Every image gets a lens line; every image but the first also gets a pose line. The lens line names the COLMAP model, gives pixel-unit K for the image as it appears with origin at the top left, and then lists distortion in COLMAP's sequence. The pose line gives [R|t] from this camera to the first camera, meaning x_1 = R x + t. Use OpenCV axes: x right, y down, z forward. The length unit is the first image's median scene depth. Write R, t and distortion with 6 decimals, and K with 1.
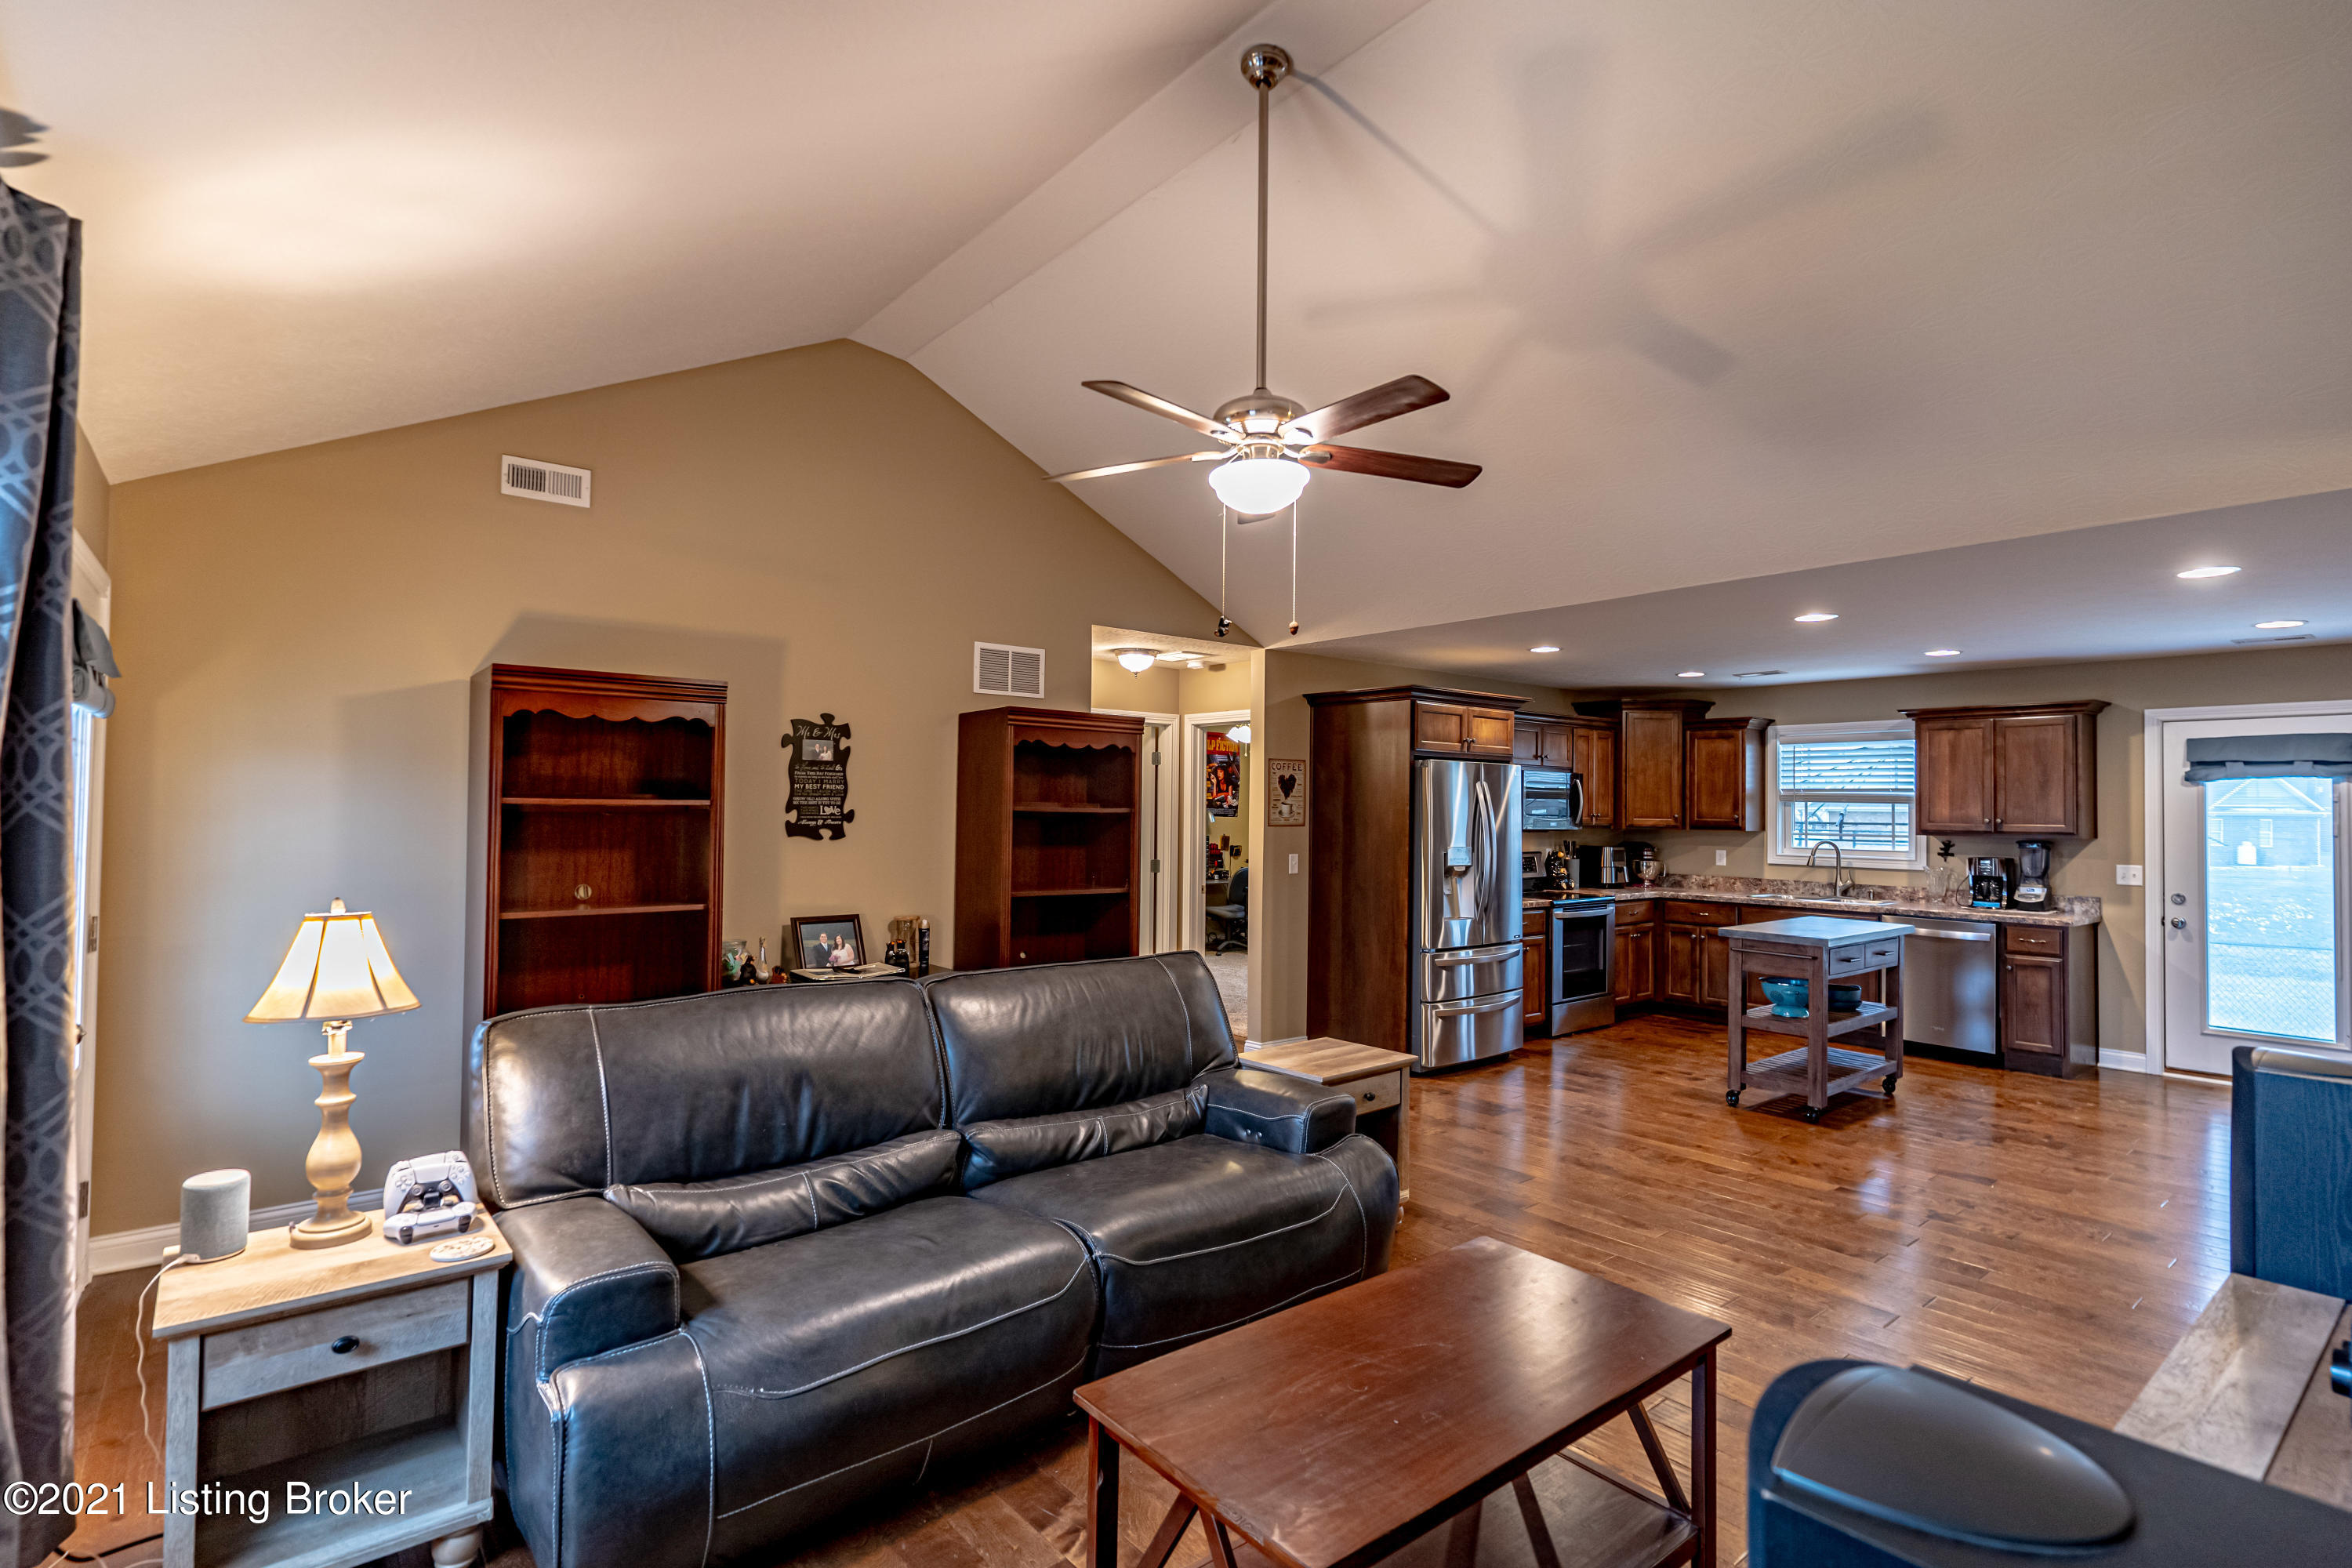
lens RADIAL K [[1144.9, 0, 1176.0], [0, 1144.9, 784.0], [0, 0, 1]] dist [0.000742, 0.000240]
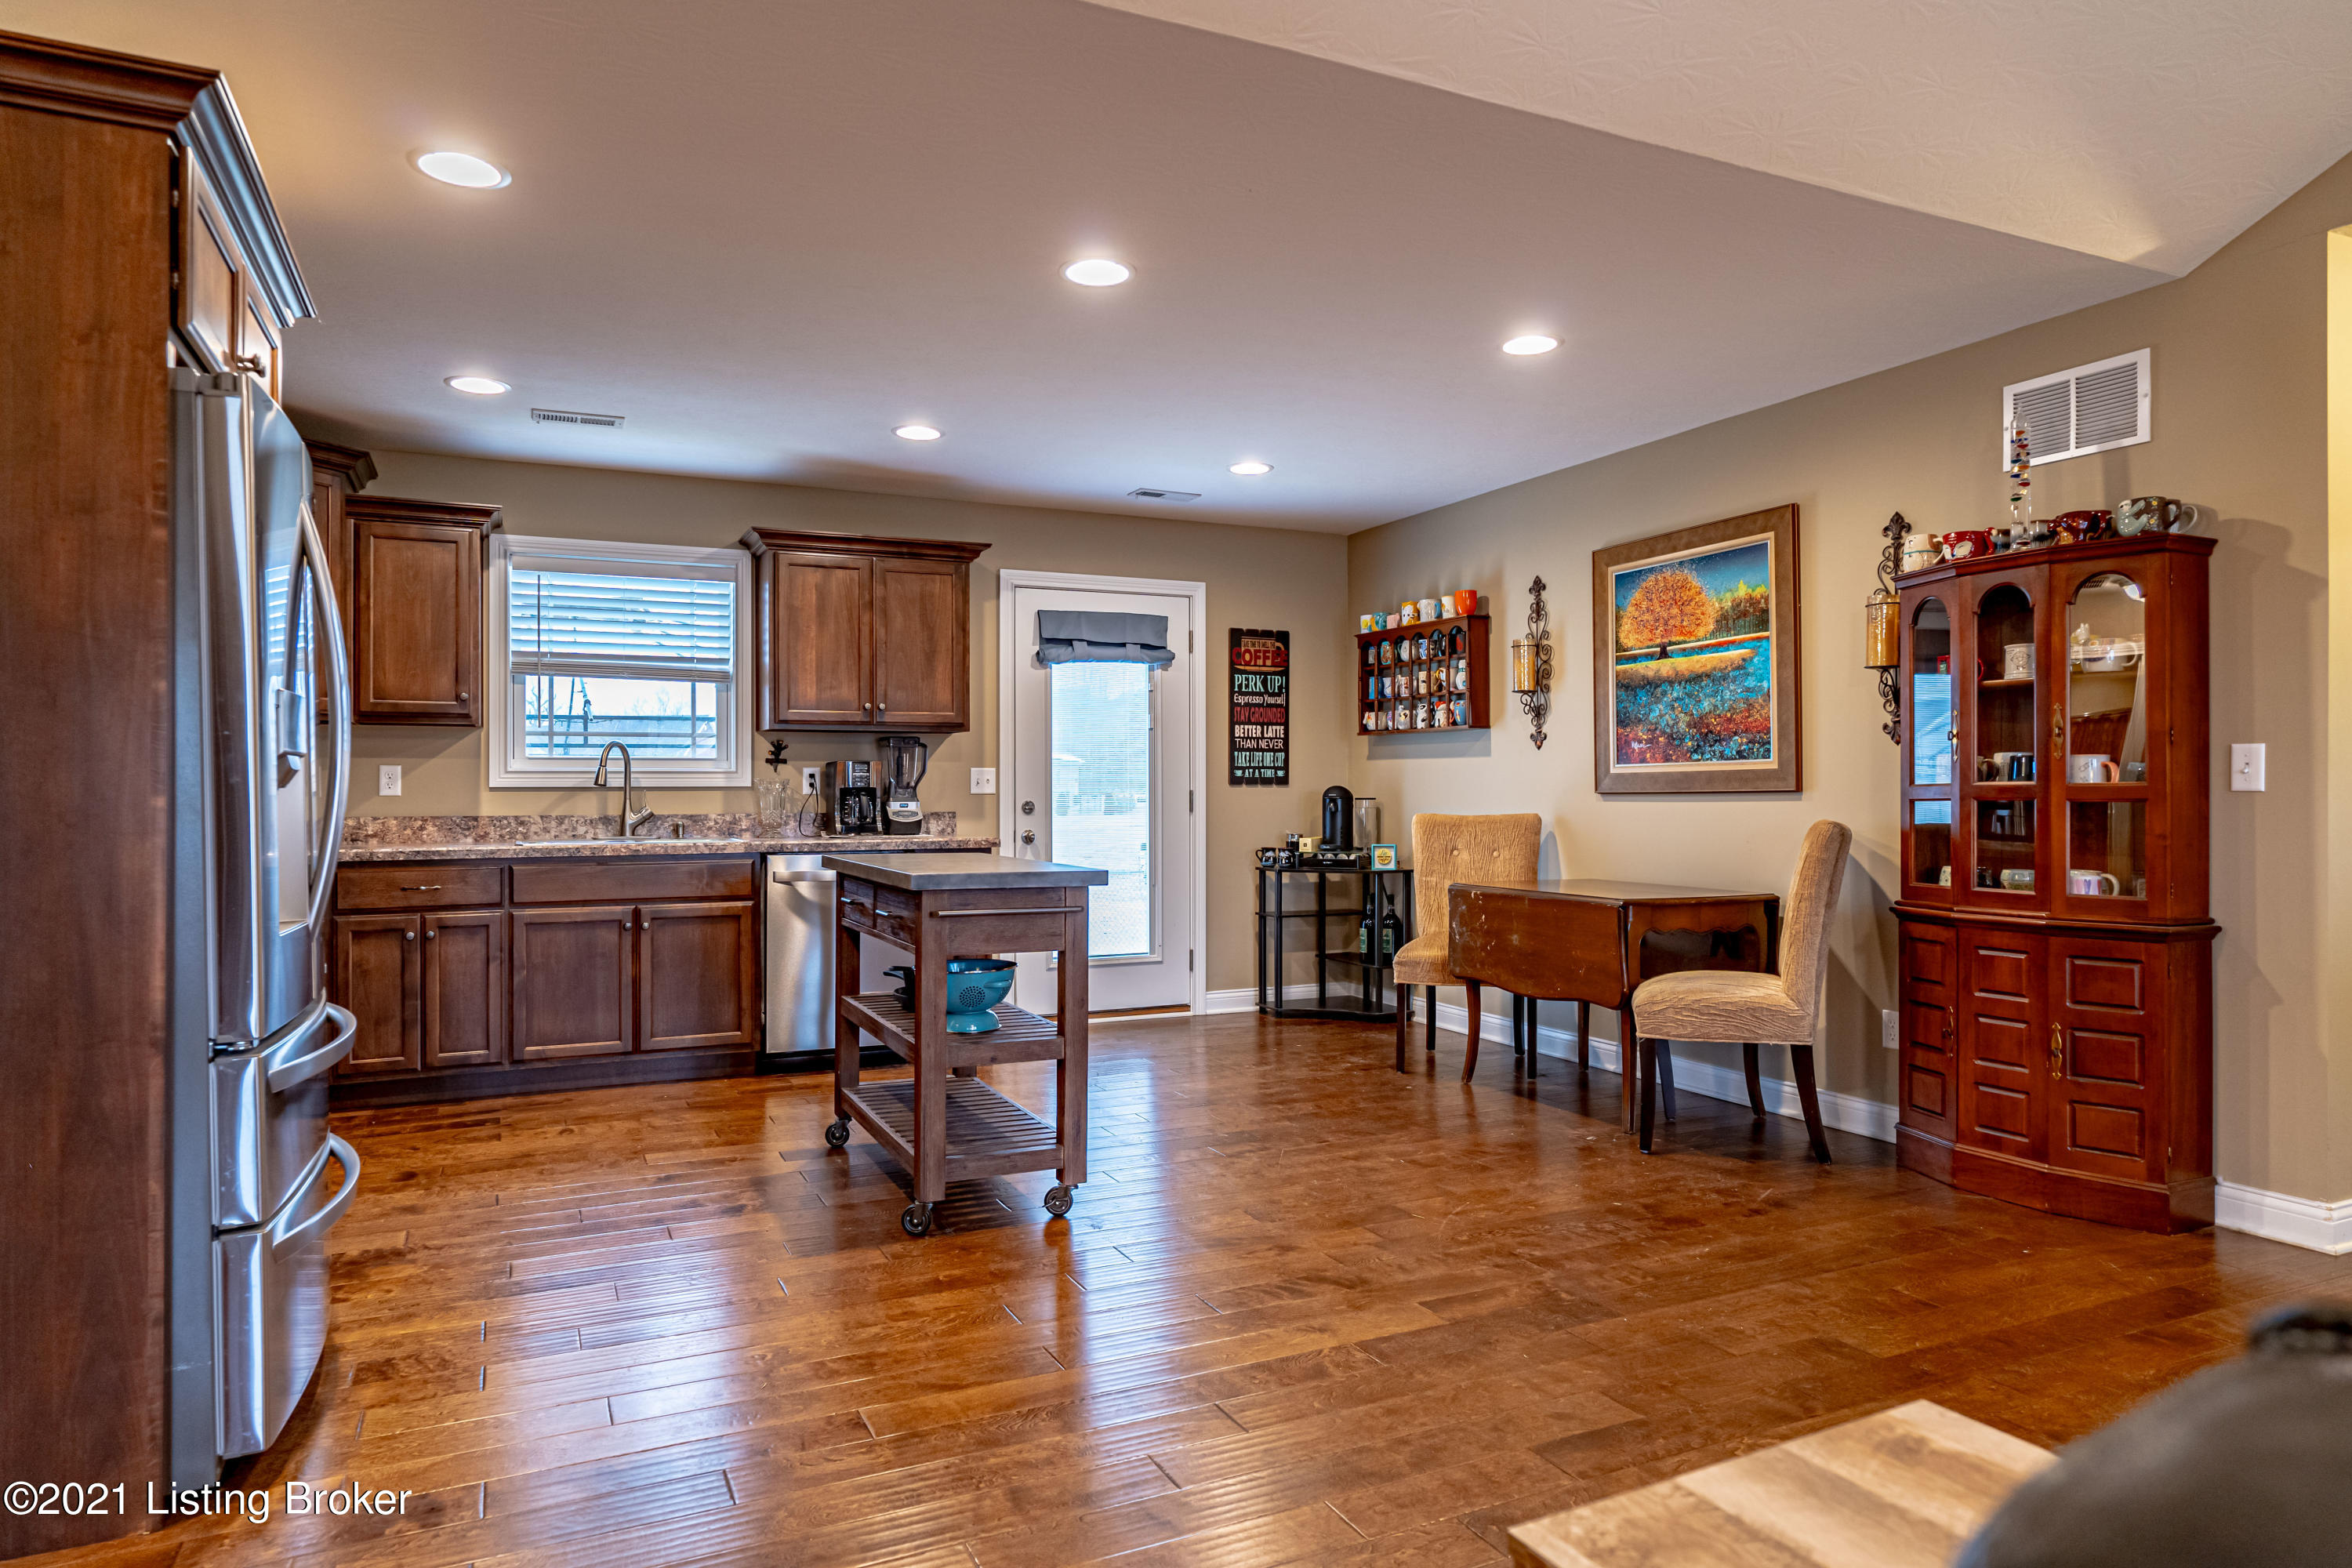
lens RADIAL K [[1401.0, 0, 1176.0], [0, 1401.0, 784.0], [0, 0, 1]] dist [-0.000882, -0.000216]
pose [[0.253983, -0.009948, 0.967157, -0.049594], [-0.011973, 0.999838, 0.013428, 0.063741], [-0.967135, -0.014990, 0.253823, 0.598569]]
